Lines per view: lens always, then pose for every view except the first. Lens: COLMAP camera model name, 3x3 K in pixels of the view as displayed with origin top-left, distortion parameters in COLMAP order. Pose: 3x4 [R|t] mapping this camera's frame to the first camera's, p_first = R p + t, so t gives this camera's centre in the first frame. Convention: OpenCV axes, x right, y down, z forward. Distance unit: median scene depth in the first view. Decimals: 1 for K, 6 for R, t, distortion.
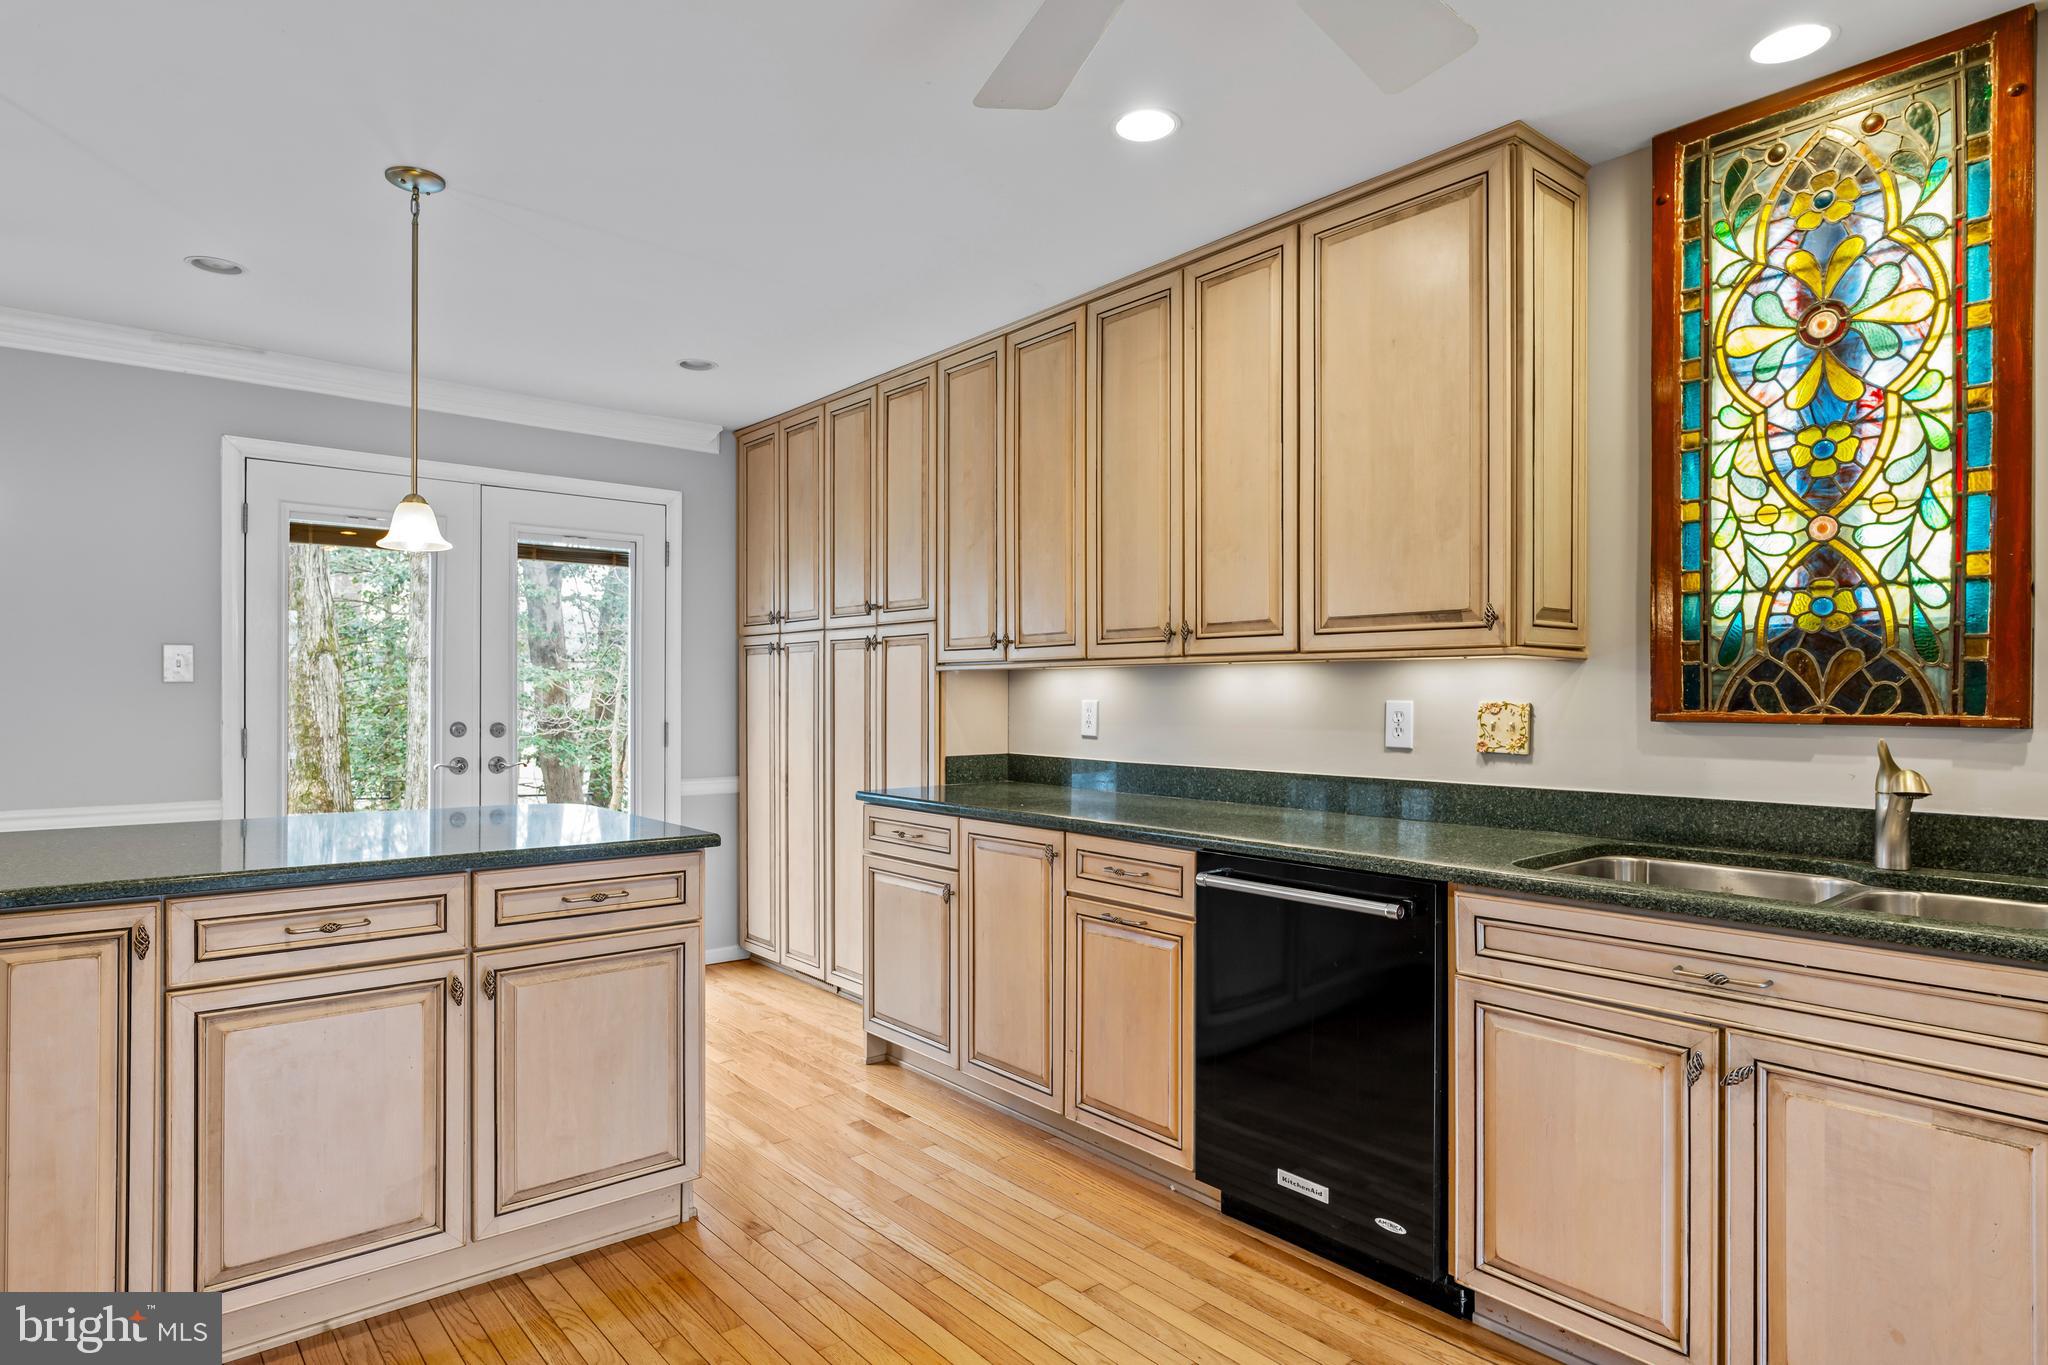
lens RADIAL K [[1139.4, 0, 1011.4], [0, 1139.4, 695.4], [0, 0, 1]] dist [-0.017828, 0.006858]
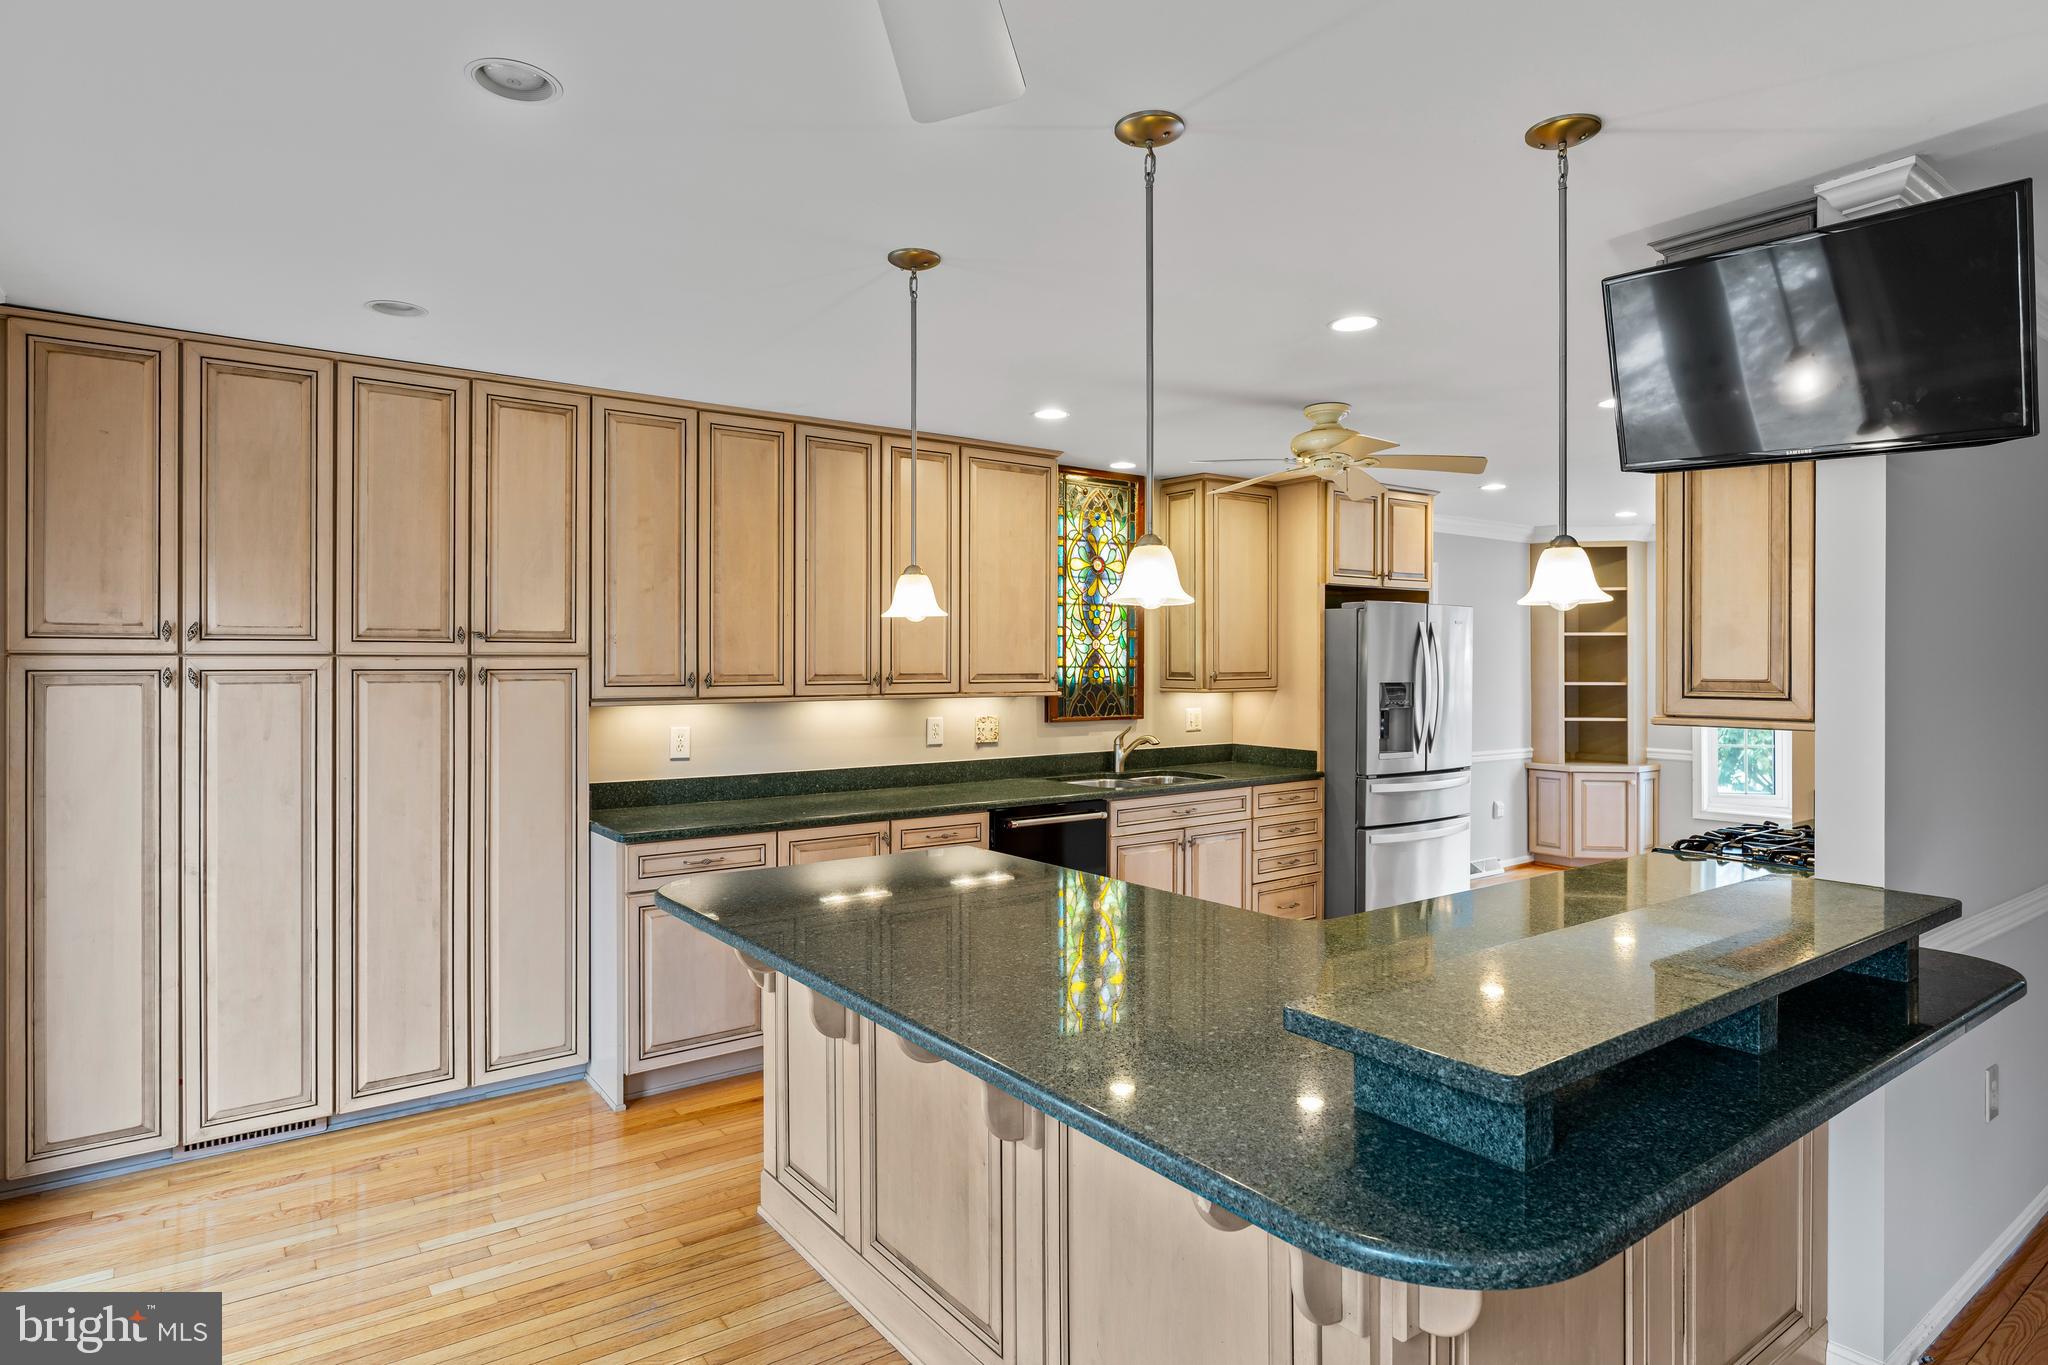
lens RADIAL K [[1139.4, 0, 995.1], [0, 1139.4, 656.2], [0, 0, 1]] dist [-0.017828, 0.006858]
pose [[0.058626, 0.003255, 0.998275, -1.827508], [0.002224, 0.999992, -0.003391, -0.108725], [-0.998278, 0.002419, 0.058618, 1.042572]]
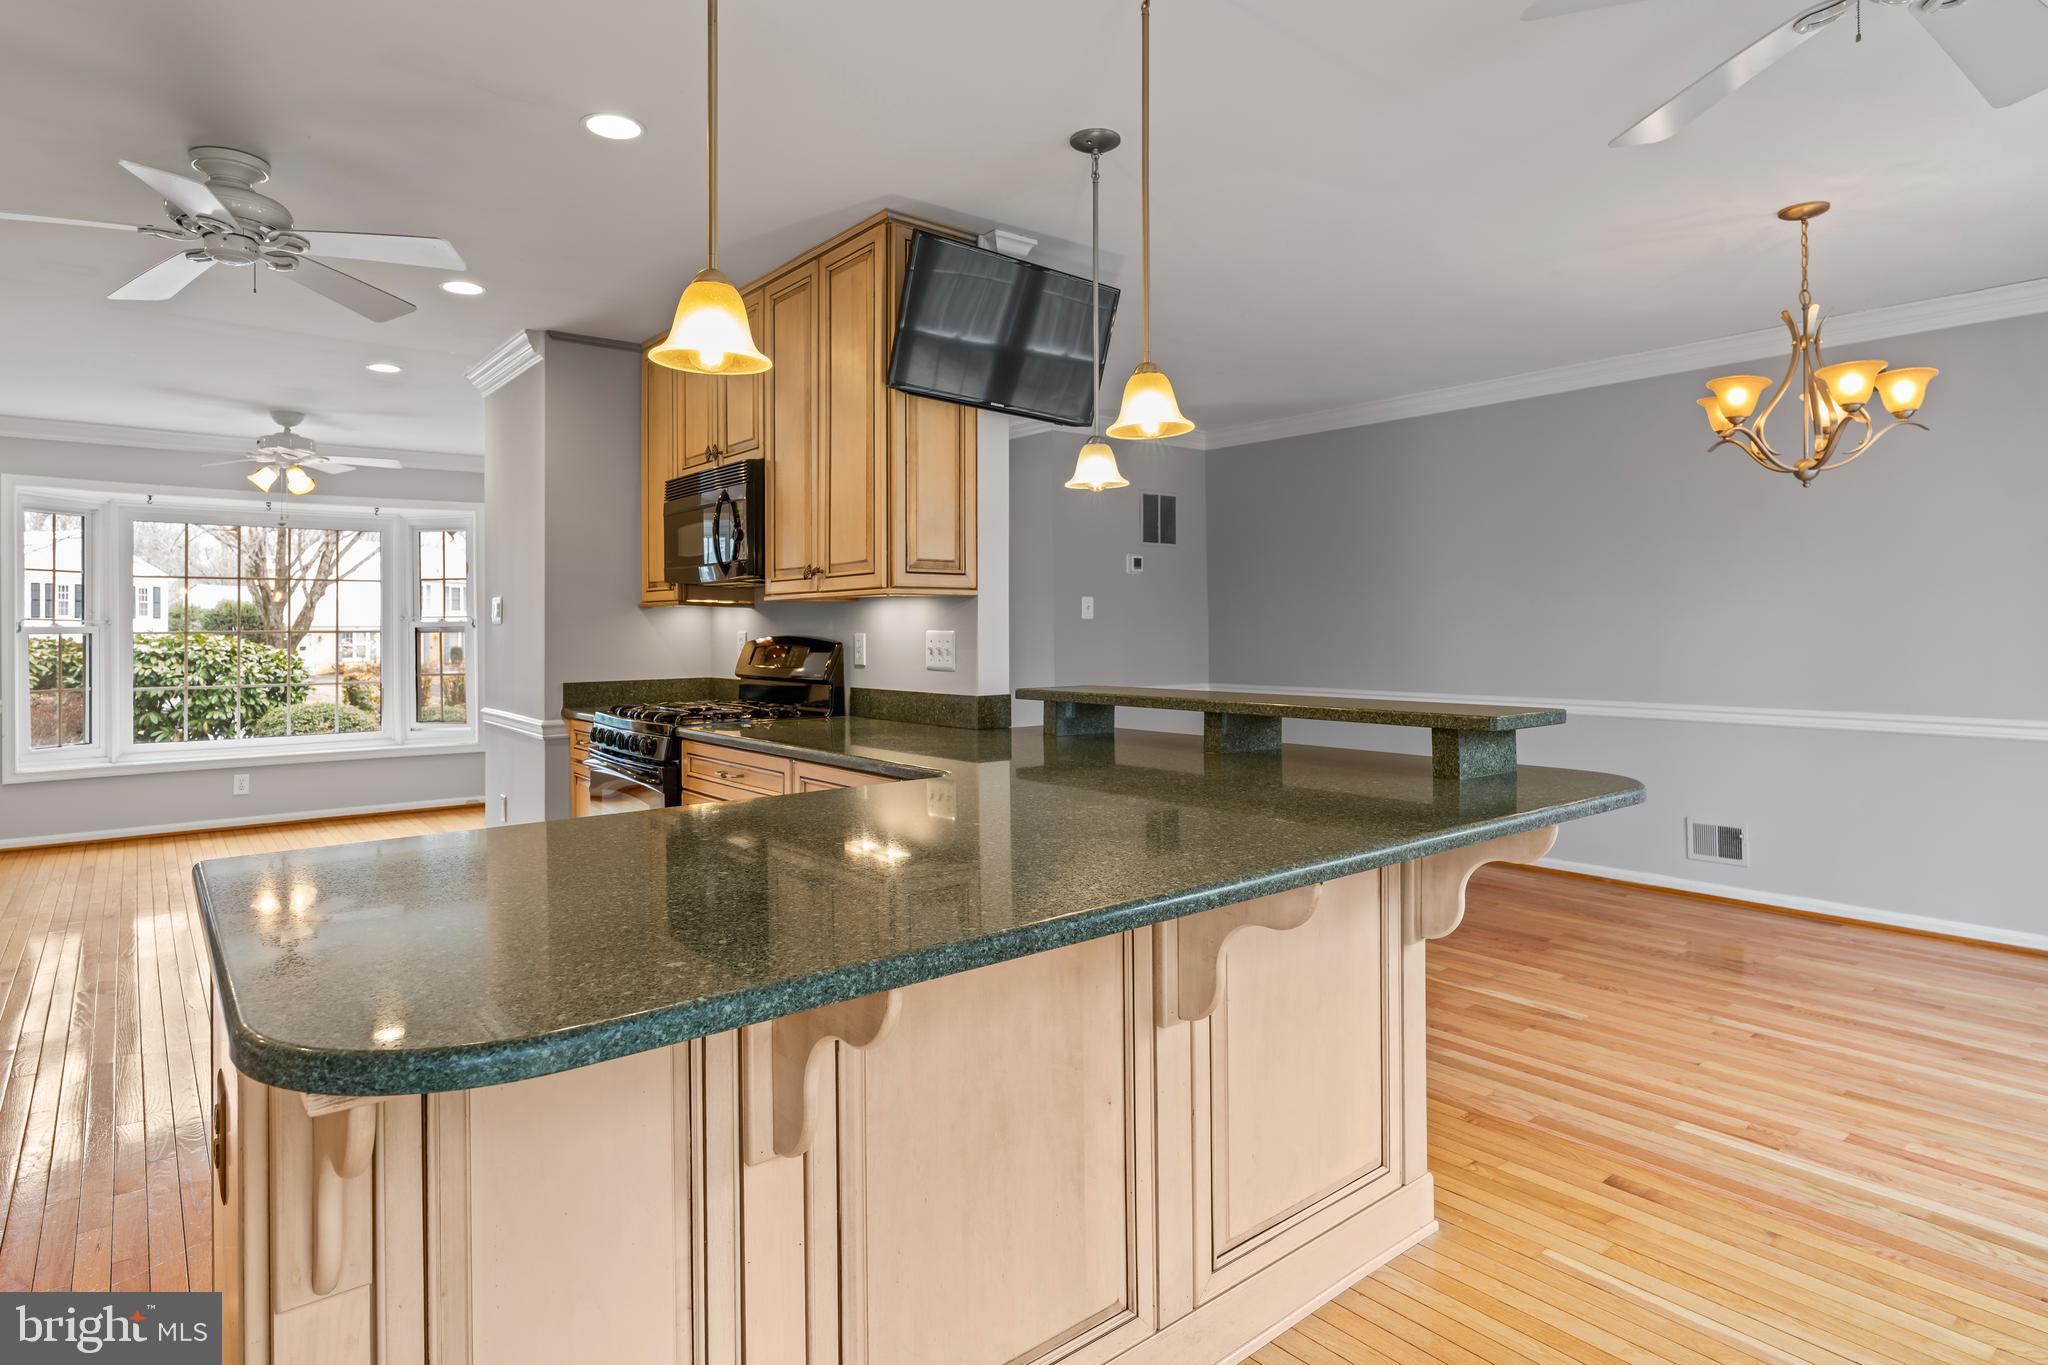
lens RADIAL K [[1099.2, 0, 1050.2], [0, 1099.2, 626.9], [0, 0, 1]] dist [-0.012544, 0.002922]
pose [[-0.999824, 0.005107, -0.018071, -0.805149], [0.005062, 0.999984, 0.002551, -0.002750], [0.018084, 0.002459, -0.999833, 1.849486]]
